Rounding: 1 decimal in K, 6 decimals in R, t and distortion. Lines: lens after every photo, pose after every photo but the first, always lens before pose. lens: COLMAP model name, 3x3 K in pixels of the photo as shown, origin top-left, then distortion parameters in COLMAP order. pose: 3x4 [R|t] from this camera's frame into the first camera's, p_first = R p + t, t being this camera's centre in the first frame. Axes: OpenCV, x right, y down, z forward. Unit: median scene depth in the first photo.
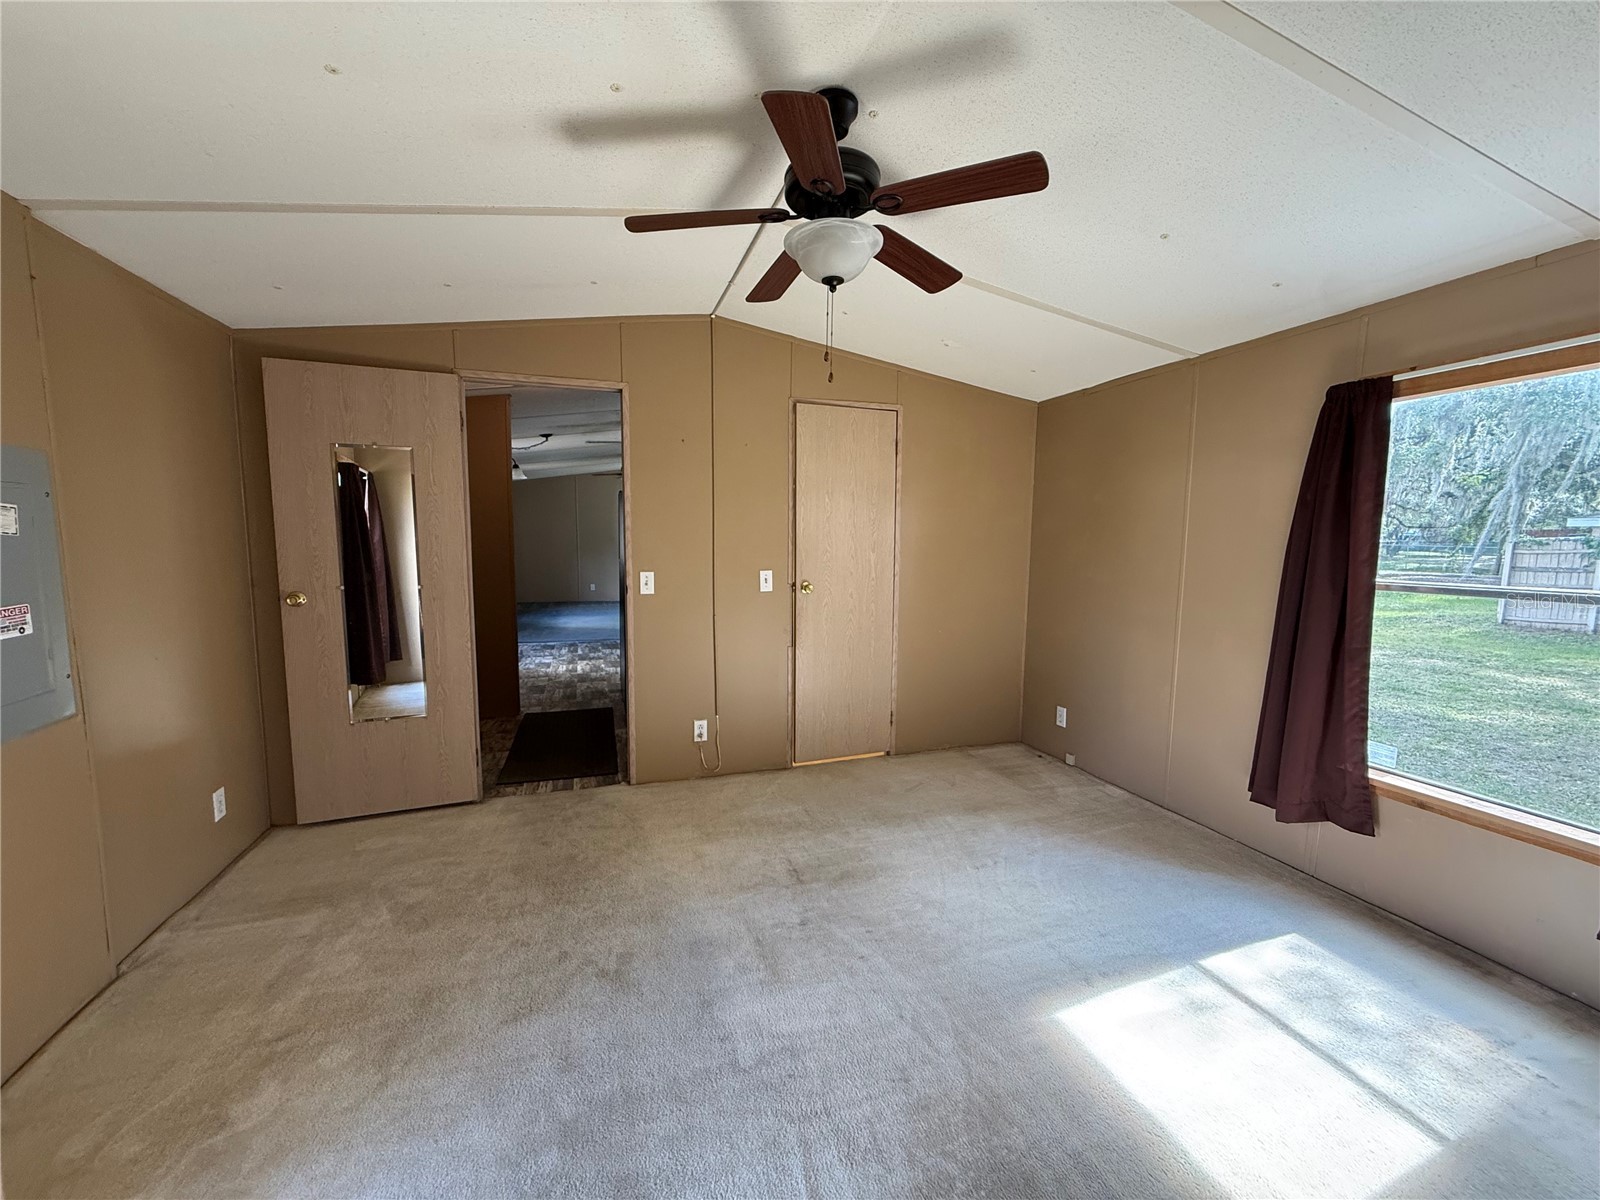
lens RADIAL K [[652.2, 0, 797.6], [0, 652.2, 608.1], [0, 0, 1]] dist [0.001044, -0.000186]
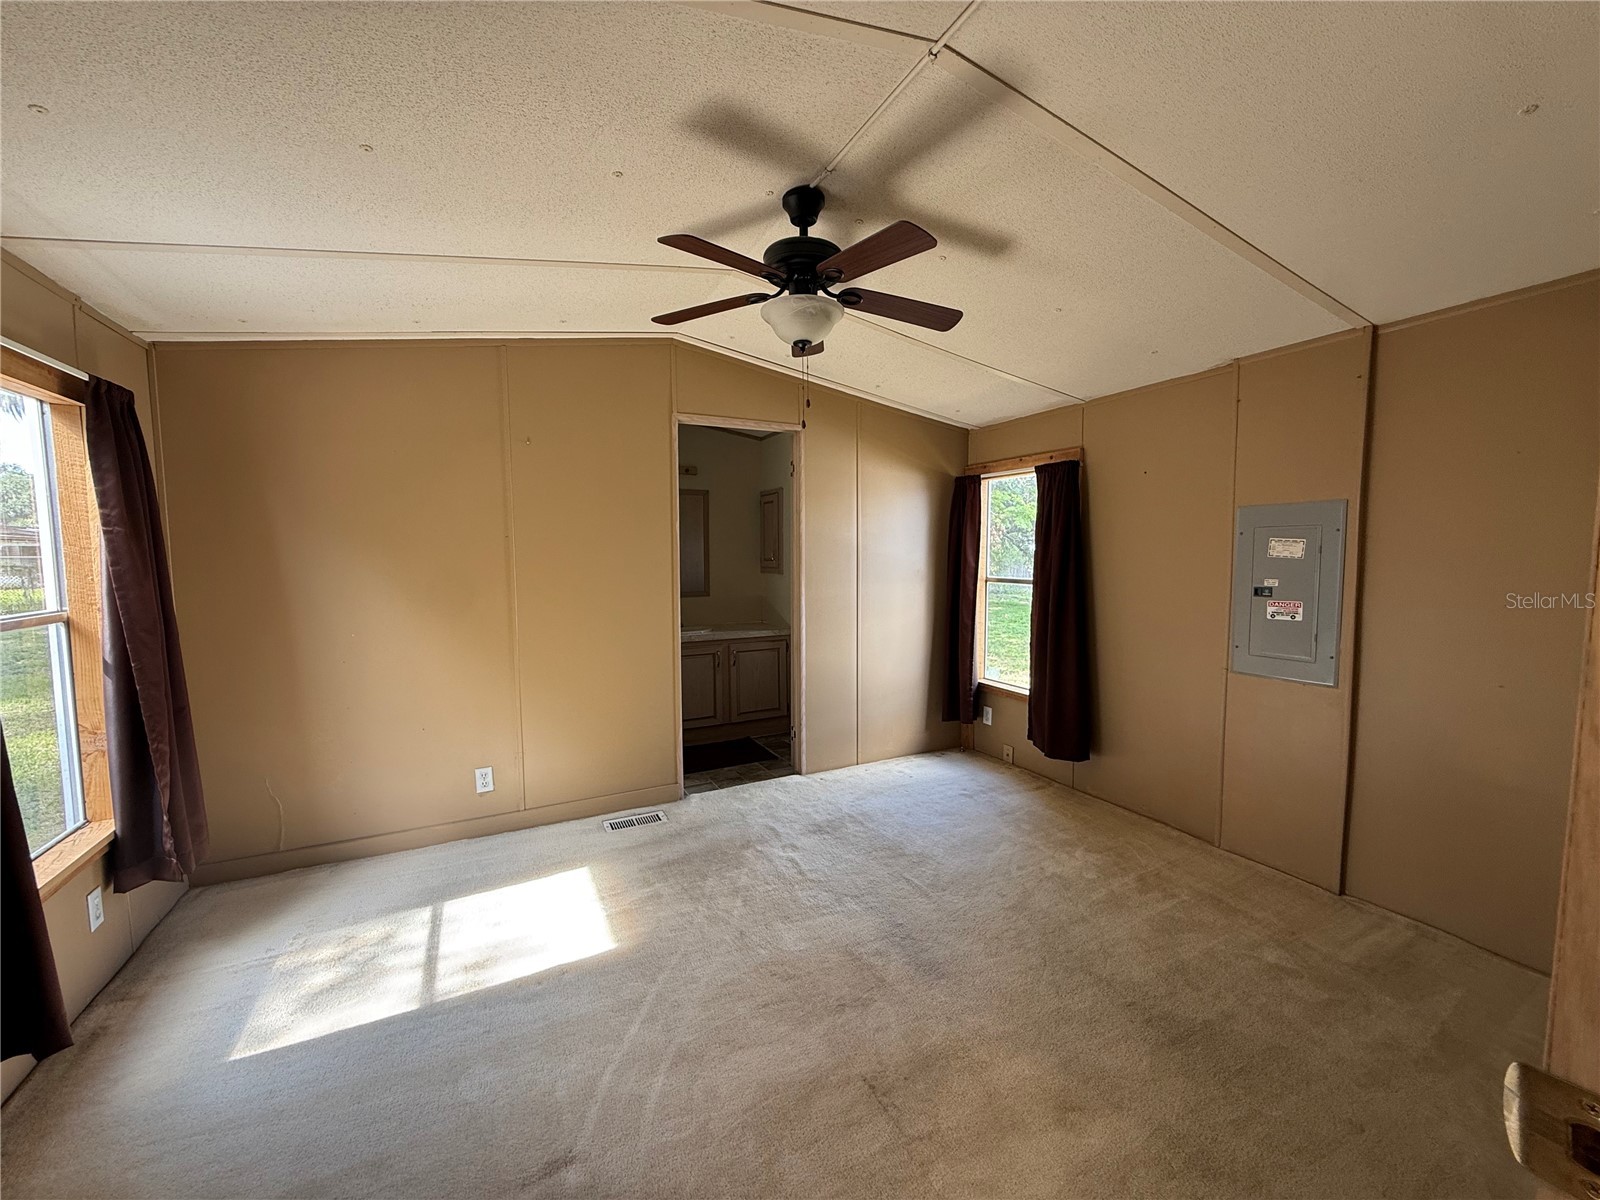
lens RADIAL K [[652.2, 0, 799.5], [0, 652.2, 605.5], [0, 0, 1]] dist [0.001044, -0.000186]
pose [[-0.990603, 0.009251, -0.136458, 0.236915], [-0.014921, 0.984446, 0.175052, -0.255289], [0.135955, 0.175443, -0.975057, 2.371897]]
